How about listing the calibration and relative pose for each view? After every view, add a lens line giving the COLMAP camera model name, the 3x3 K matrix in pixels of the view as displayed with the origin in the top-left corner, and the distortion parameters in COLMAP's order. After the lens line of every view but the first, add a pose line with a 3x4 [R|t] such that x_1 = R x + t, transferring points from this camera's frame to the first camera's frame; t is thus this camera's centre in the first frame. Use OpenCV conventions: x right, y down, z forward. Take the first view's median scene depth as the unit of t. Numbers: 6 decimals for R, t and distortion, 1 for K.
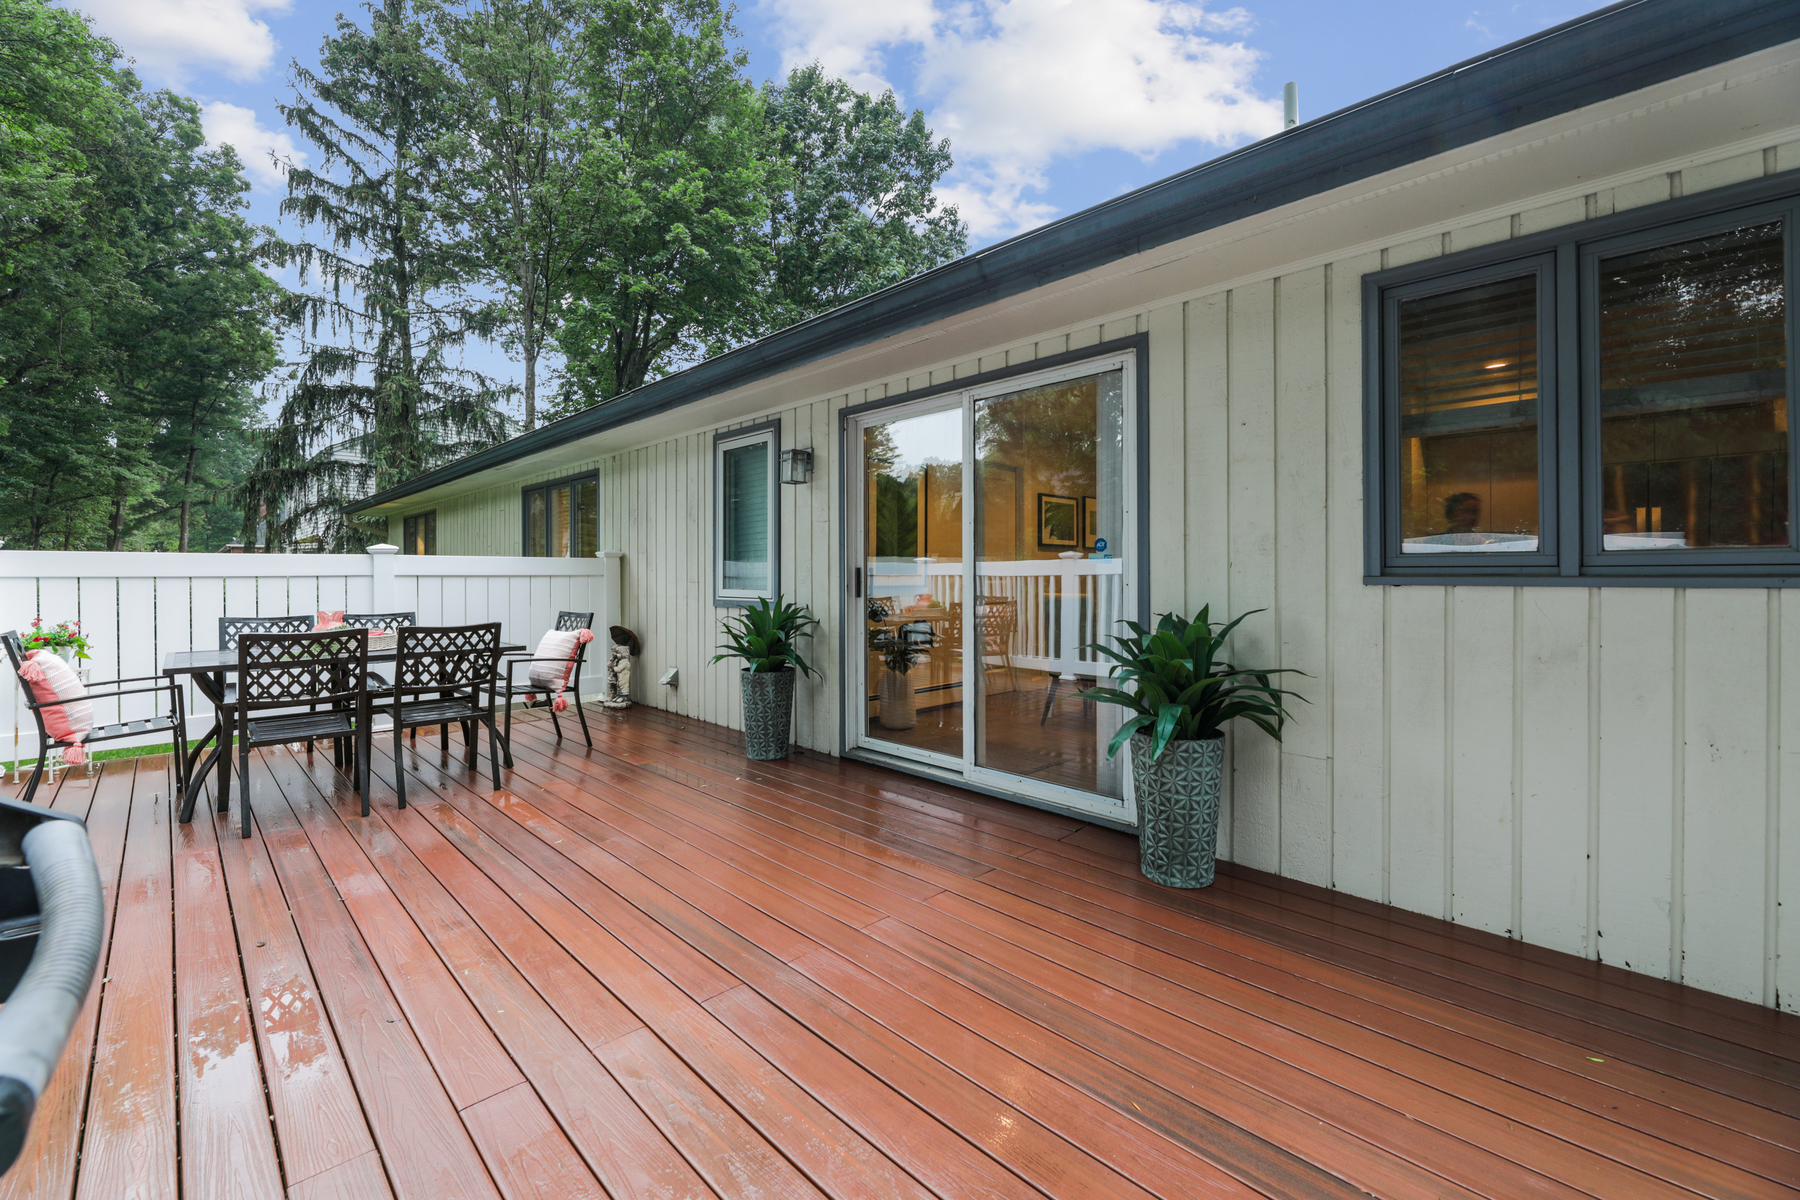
lens RADIAL K [[737.7, 0, 893.2], [0, 737.7, 578.1], [0, 0, 1]] dist [-0.001775, -0.000159]
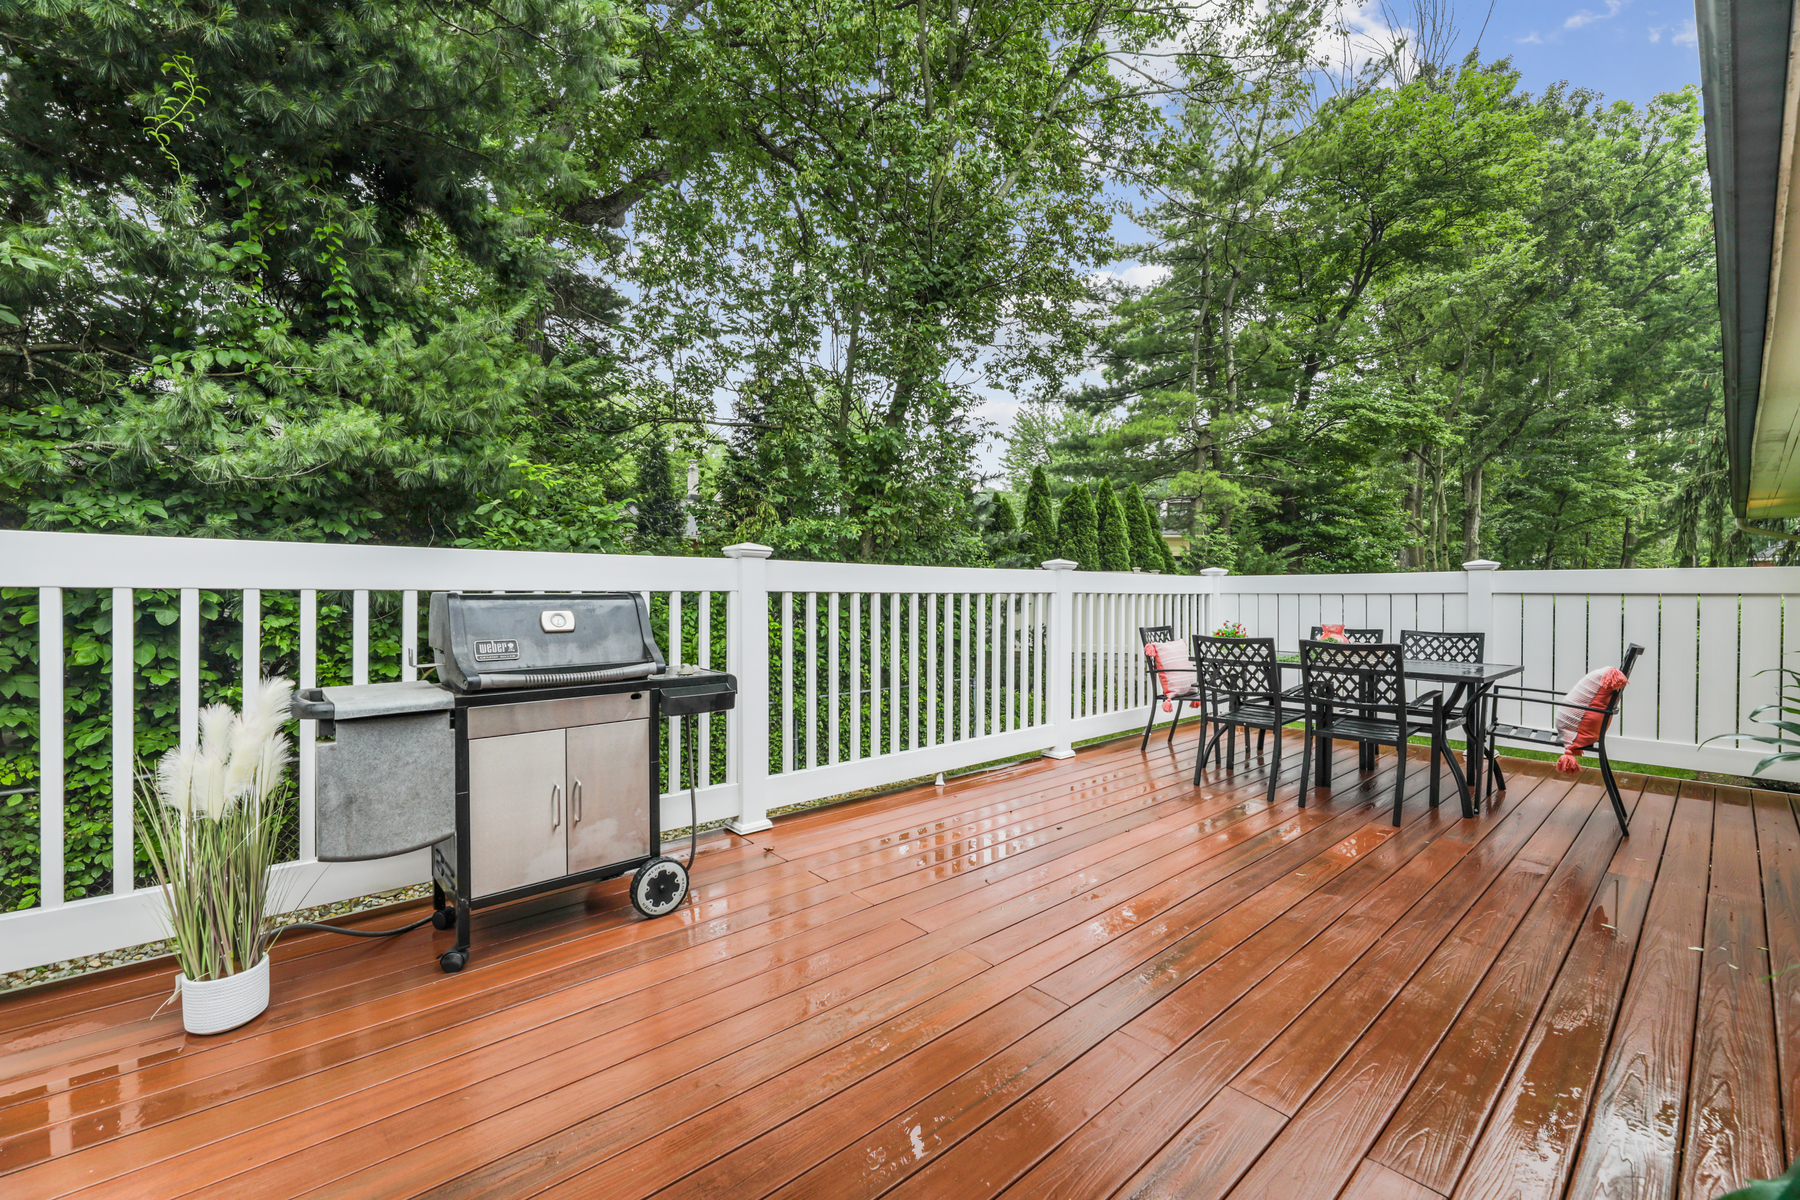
lens RADIAL K [[734.6, 0, 900.0], [0, 734.6, 600.0], [0, 0, 1]] dist [0.003820, 0.000117]
pose [[-0.058223, 0.014915, -0.998192, 0.424776], [-0.009537, 0.999834, 0.015496, -0.004406], [0.998258, 0.010422, -0.058072, 0.441881]]
